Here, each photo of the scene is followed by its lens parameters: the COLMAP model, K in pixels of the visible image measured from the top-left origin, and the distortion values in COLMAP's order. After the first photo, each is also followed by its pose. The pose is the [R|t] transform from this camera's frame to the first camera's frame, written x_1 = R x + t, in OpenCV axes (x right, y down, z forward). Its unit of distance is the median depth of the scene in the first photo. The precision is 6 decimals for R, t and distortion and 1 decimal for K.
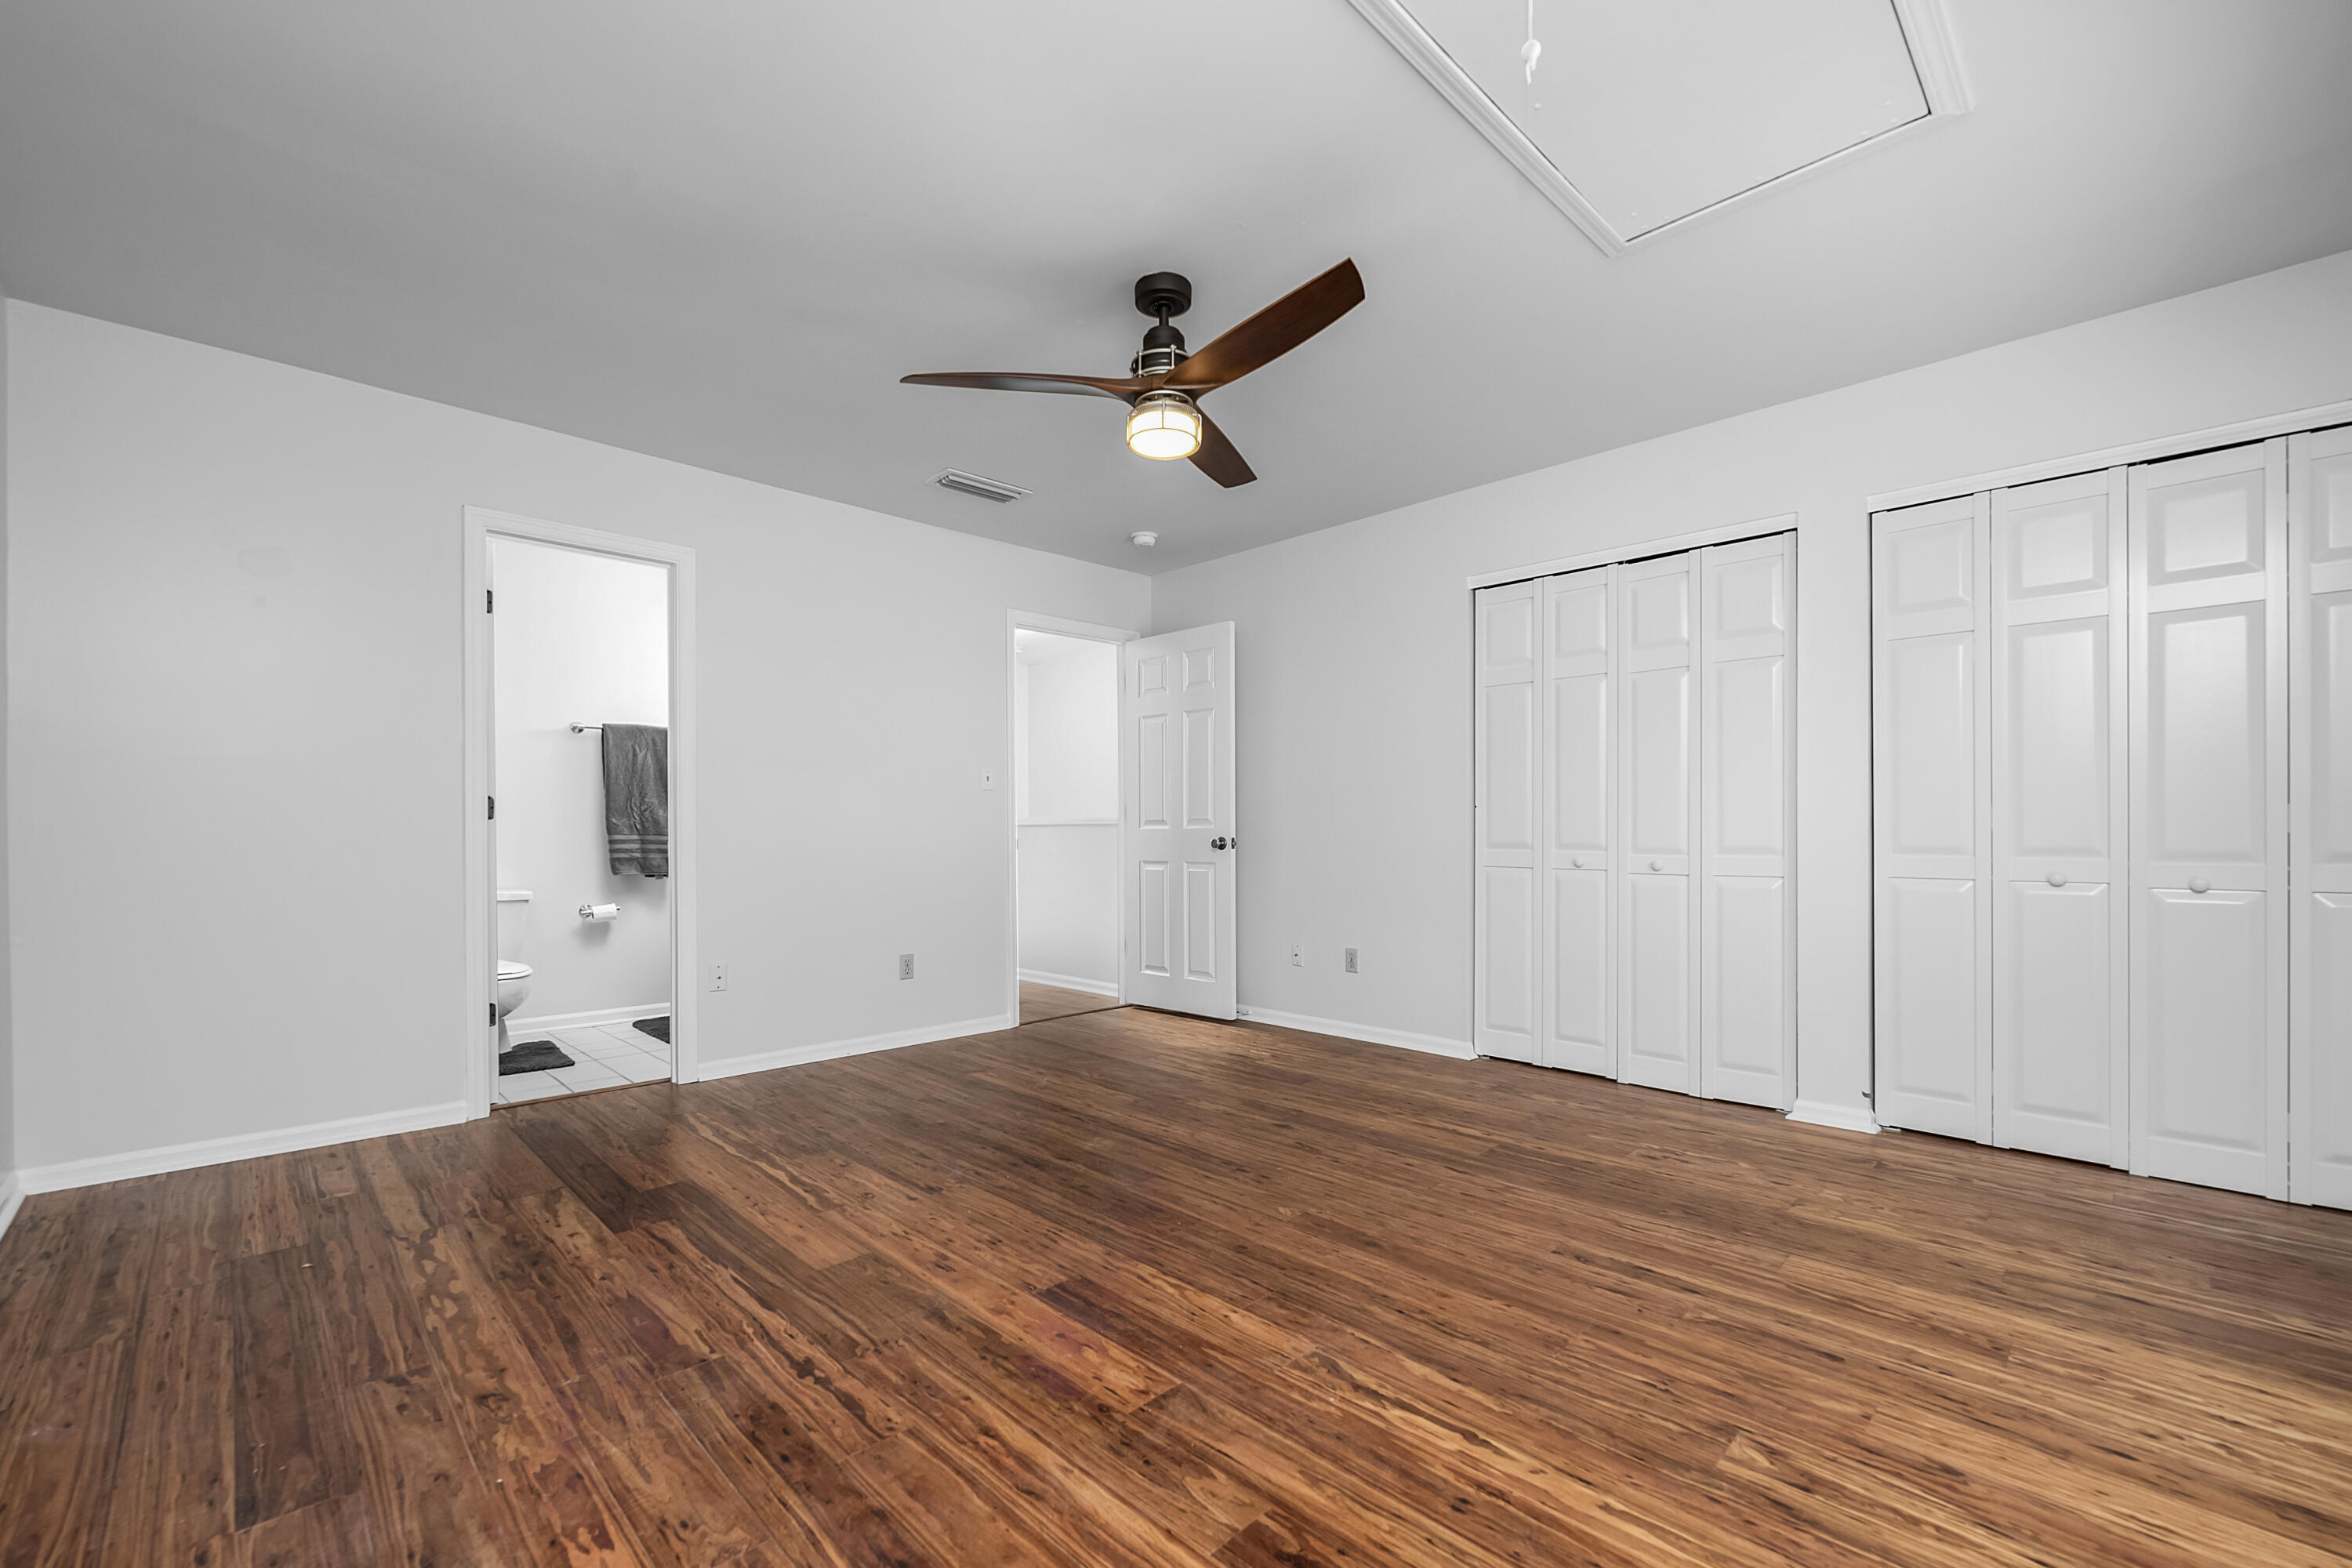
lens RADIAL K [[963.2, 0, 1171.9], [0, 963.2, 837.6], [0, 0, 1]] dist [-0.006804, 0.000166]
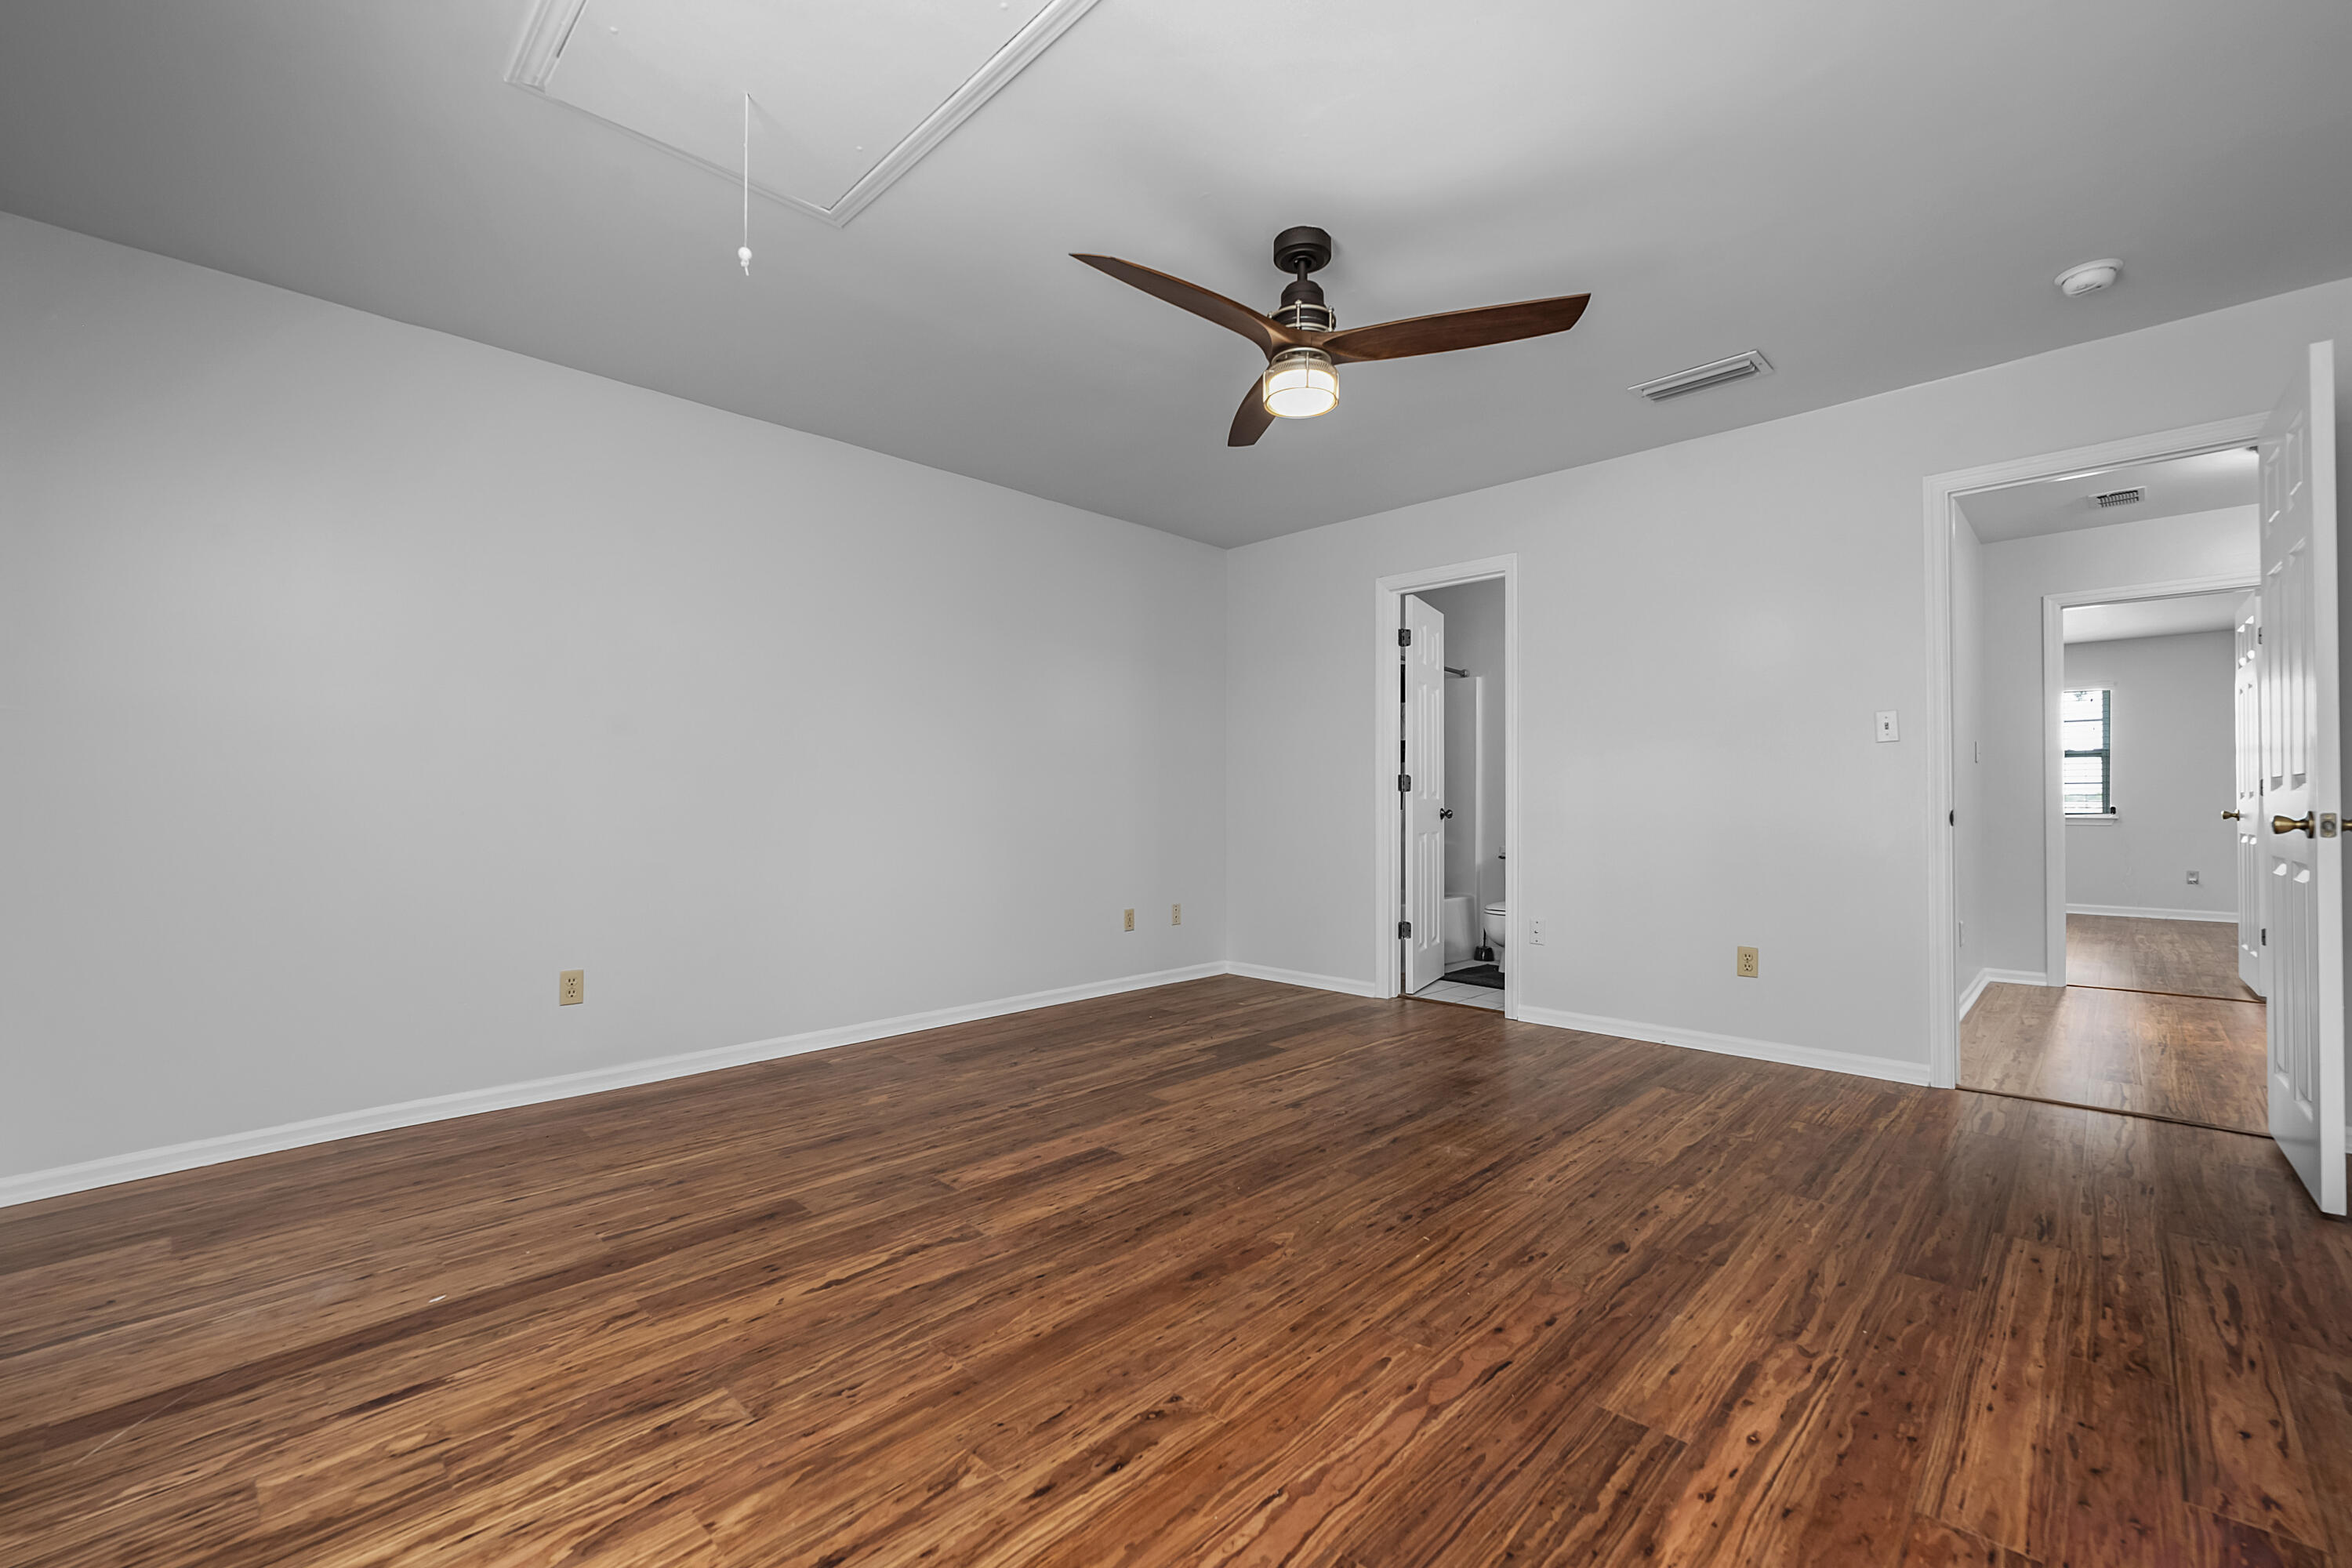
lens RADIAL K [[971.3, 0, 1174.6], [0, 971.3, 780.2], [0, 0, 1]] dist [-0.006444, 0.000119]
pose [[0.028014, -0.020322, -0.999401, 1.110095], [-0.005274, 0.999776, -0.020478, -0.006417], [0.999594, 0.005845, 0.027901, 0.969822]]
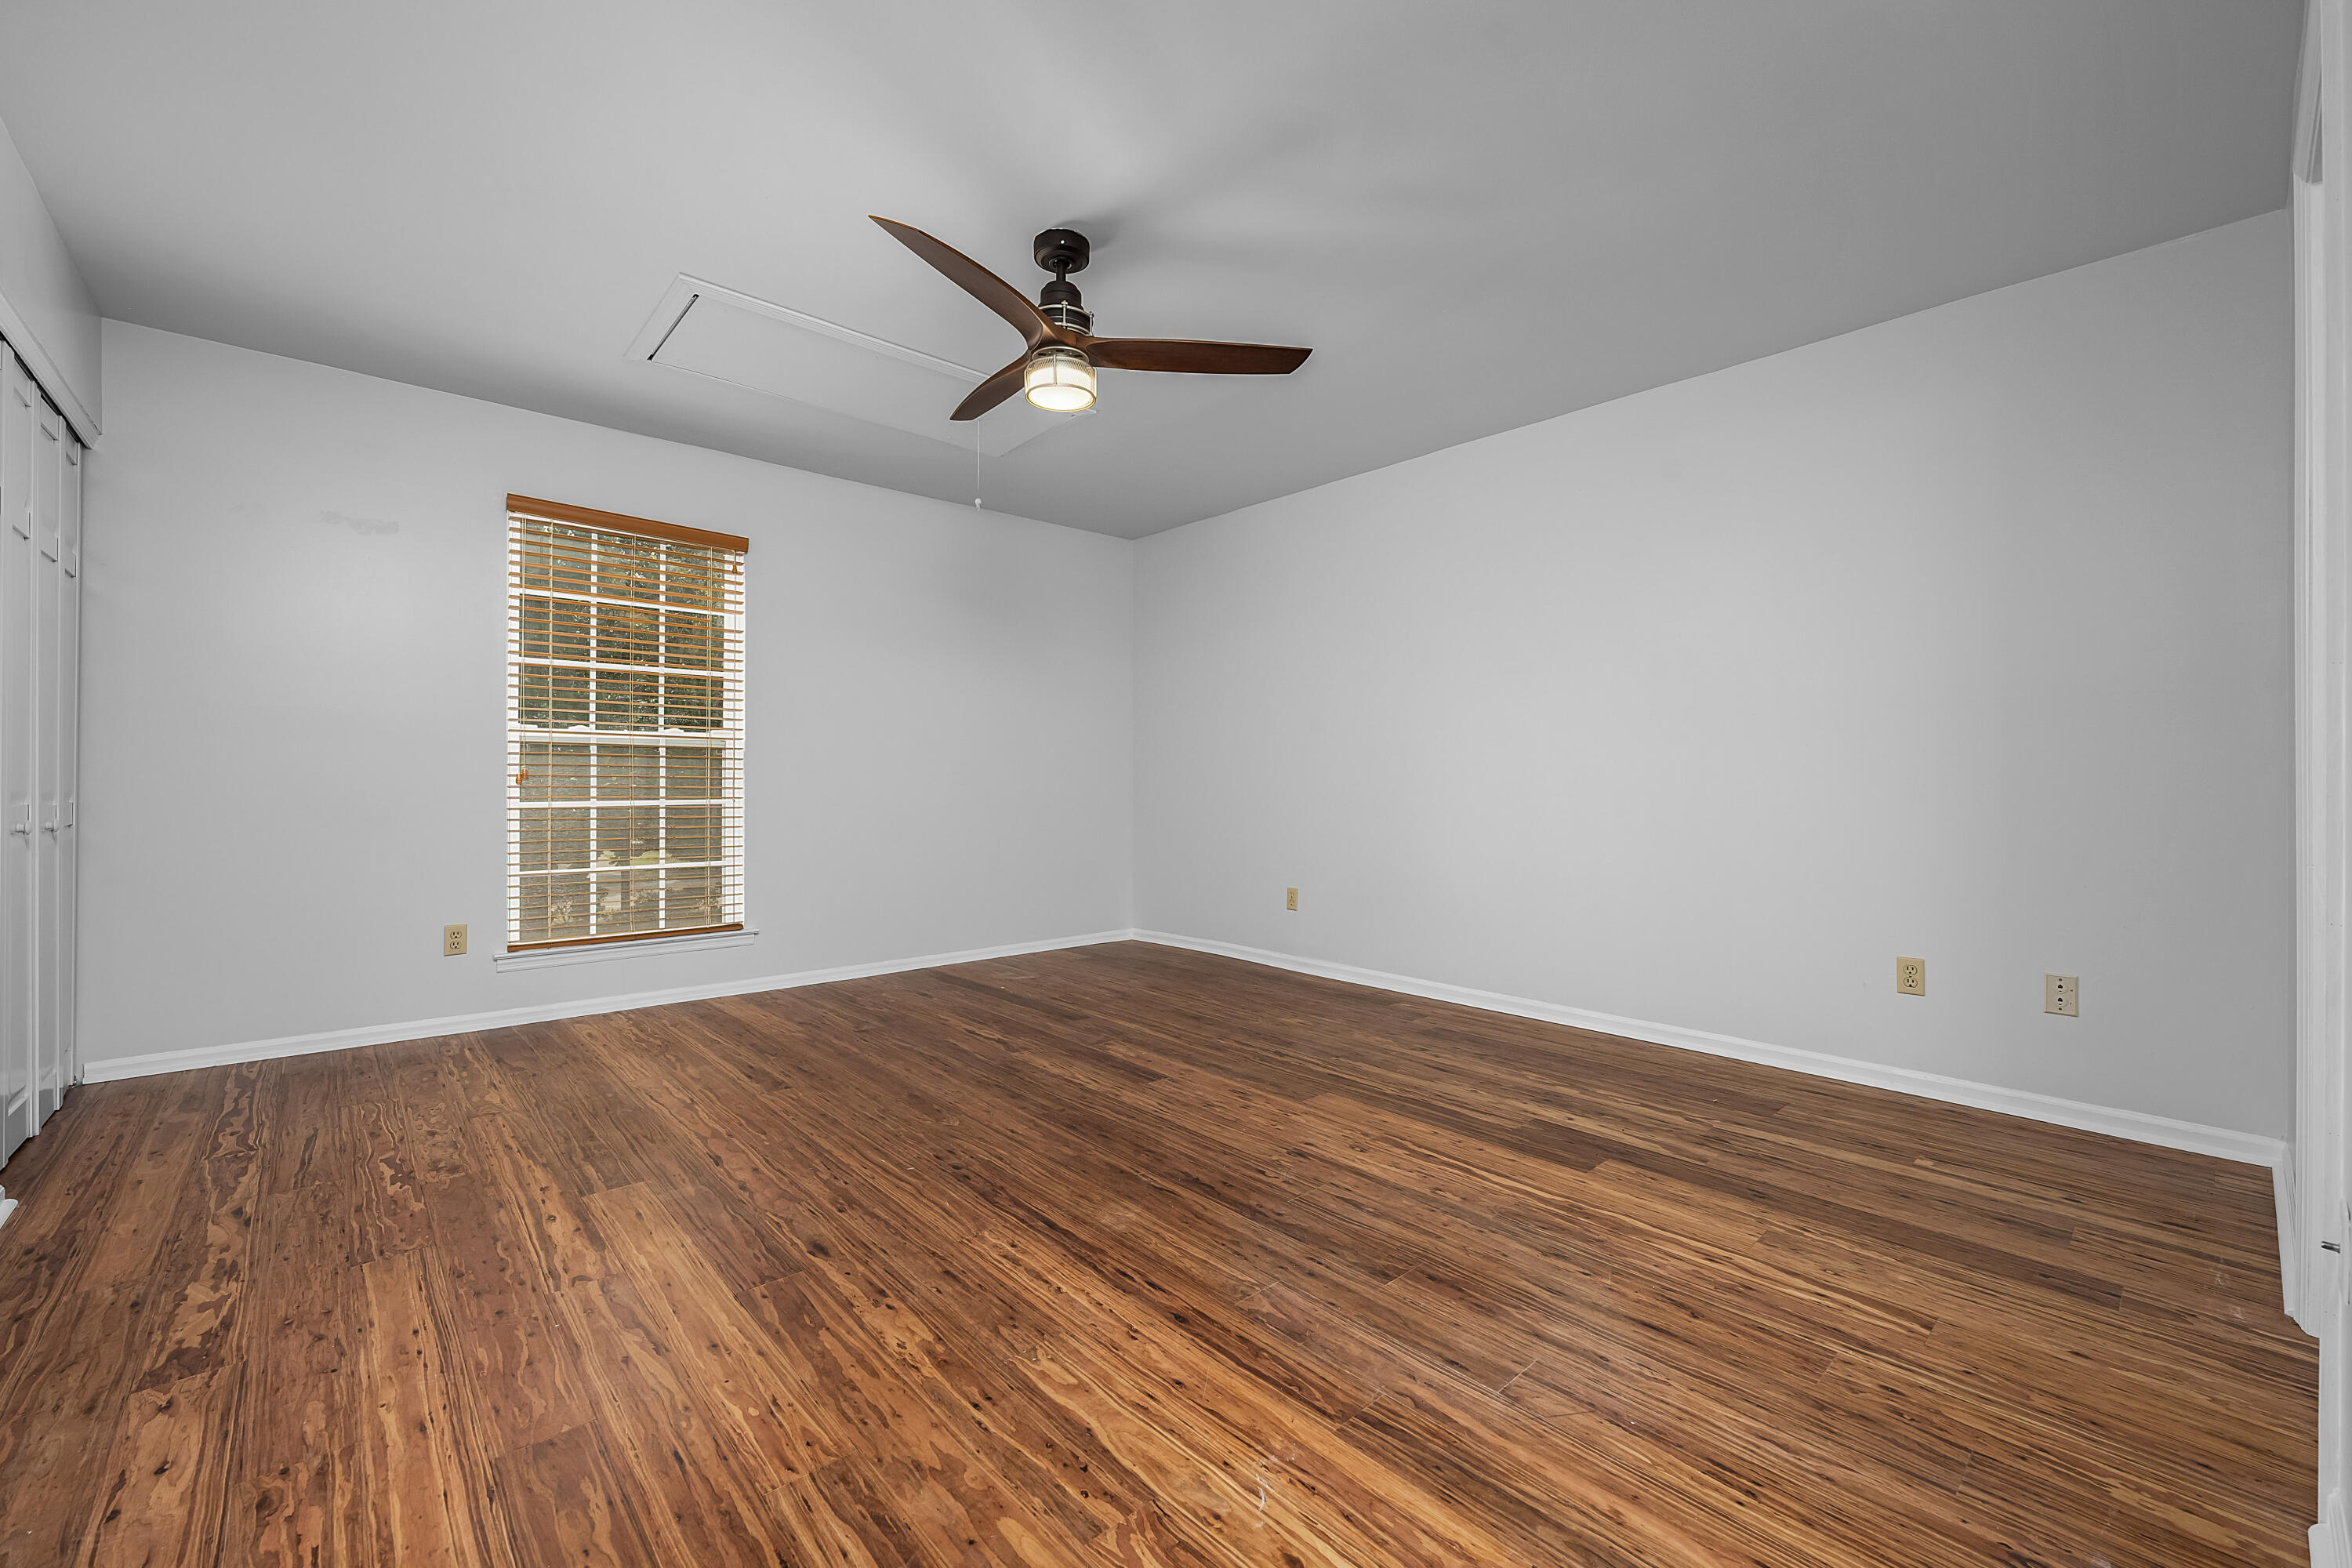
lens RADIAL K [[947.9, 0, 1186.7], [0, 947.9, 774.1], [0, 0, 1]] dist [-0.005435, 0.000024]
pose [[-0.999593, -0.001253, 0.028509, -0.196247], [-0.001182, 0.999996, 0.002525, -0.012077], [-0.028513, 0.002491, -0.999590, 2.294290]]
